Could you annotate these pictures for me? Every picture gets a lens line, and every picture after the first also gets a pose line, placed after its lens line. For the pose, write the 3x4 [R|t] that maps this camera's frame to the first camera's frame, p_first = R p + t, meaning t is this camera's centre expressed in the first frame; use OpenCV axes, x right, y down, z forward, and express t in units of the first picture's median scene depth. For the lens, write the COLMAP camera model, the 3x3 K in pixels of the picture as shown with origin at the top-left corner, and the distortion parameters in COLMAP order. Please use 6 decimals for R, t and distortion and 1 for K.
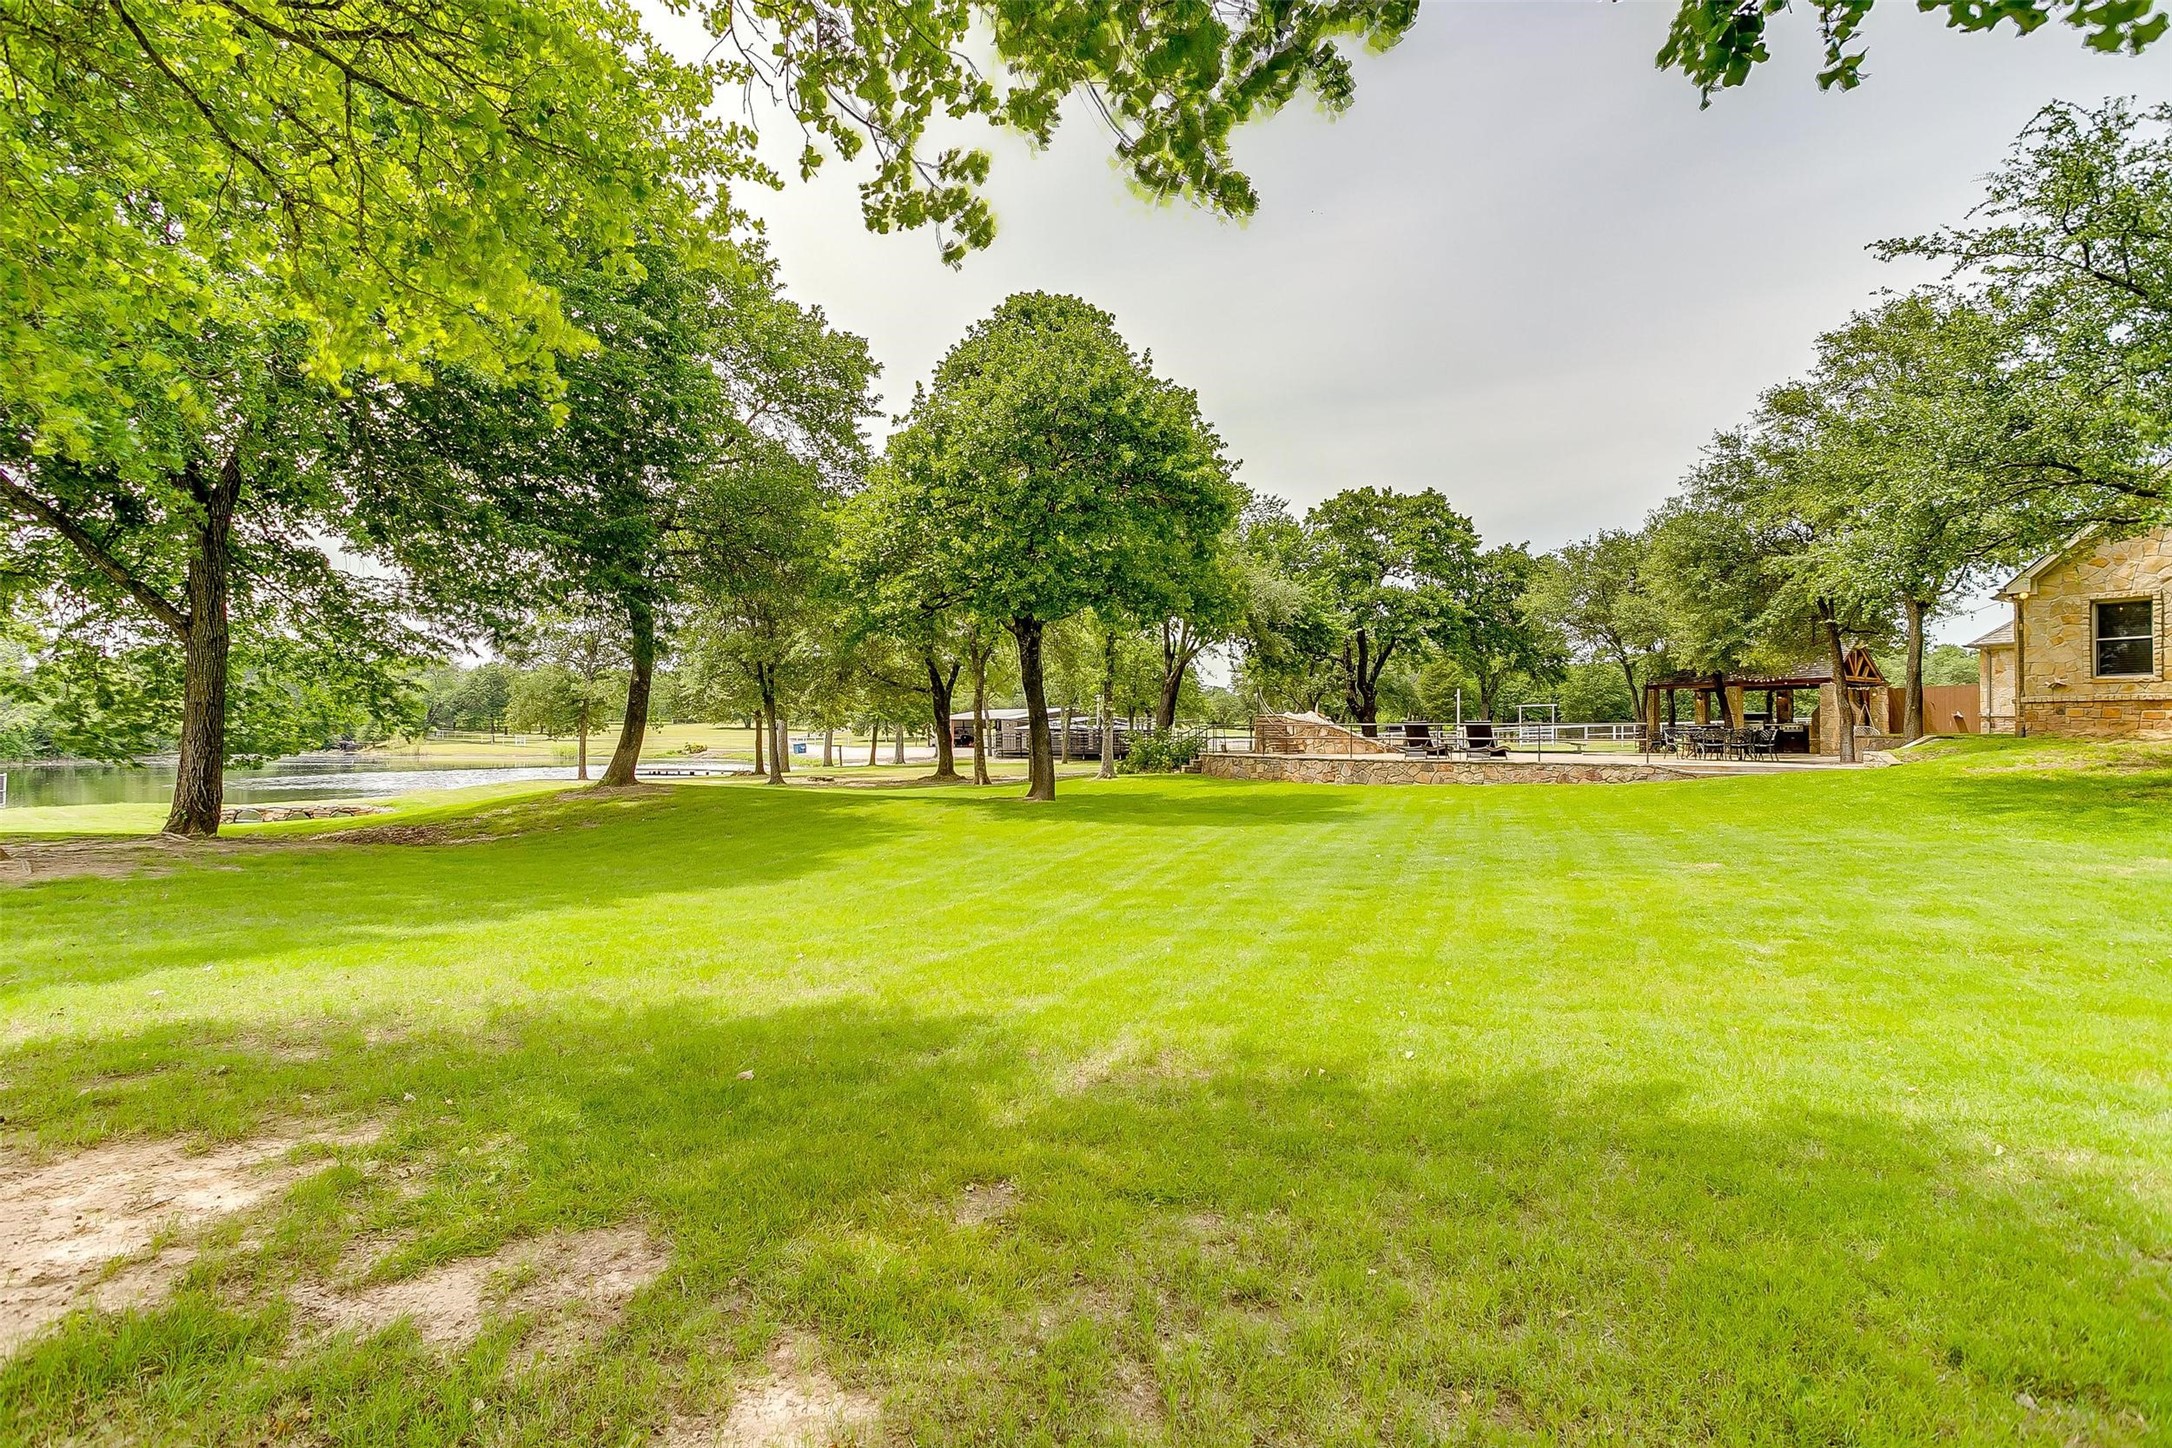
lens RADIAL K [[1039.3, 0, 1094.0], [0, 1039.3, 731.8], [0, 0, 1]] dist [-0.014067, 0.004398]
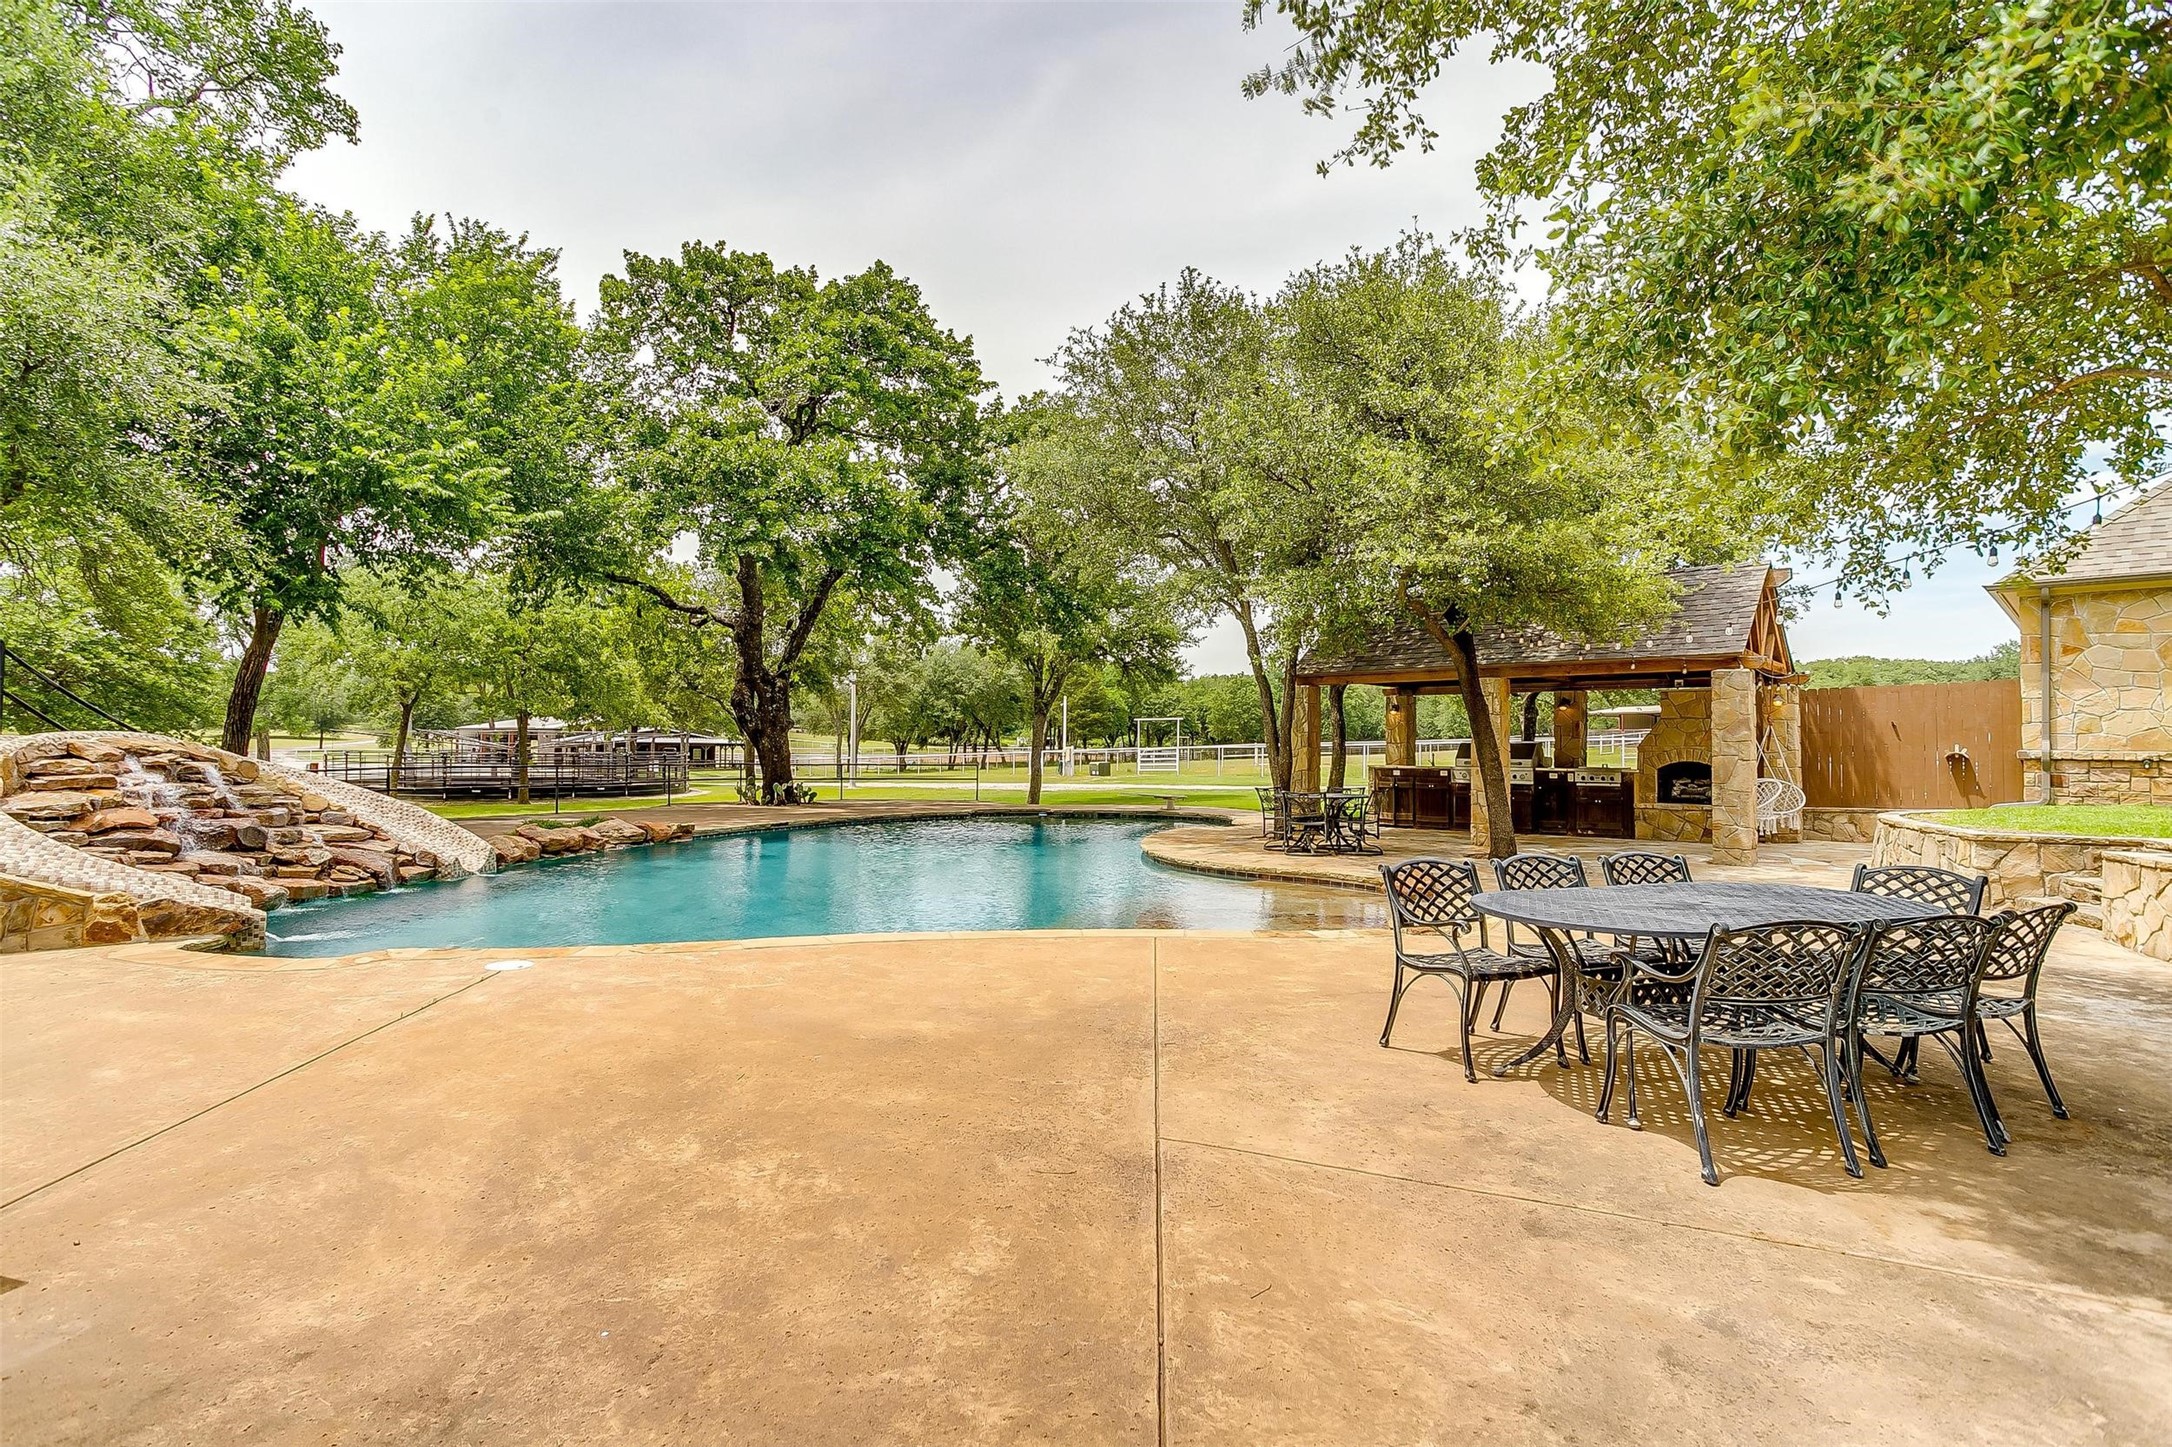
lens RADIAL K [[1039.3, 0, 1082.3], [0, 1039.3, 725.4], [0, 0, 1]] dist [-0.014067, 0.004398]
pose [[0.957278, 0.008264, 0.289052, 0.310827], [-0.003556, 0.999852, -0.016808, -0.016181], [-0.289149, 0.015062, 0.957166, 0.585101]]
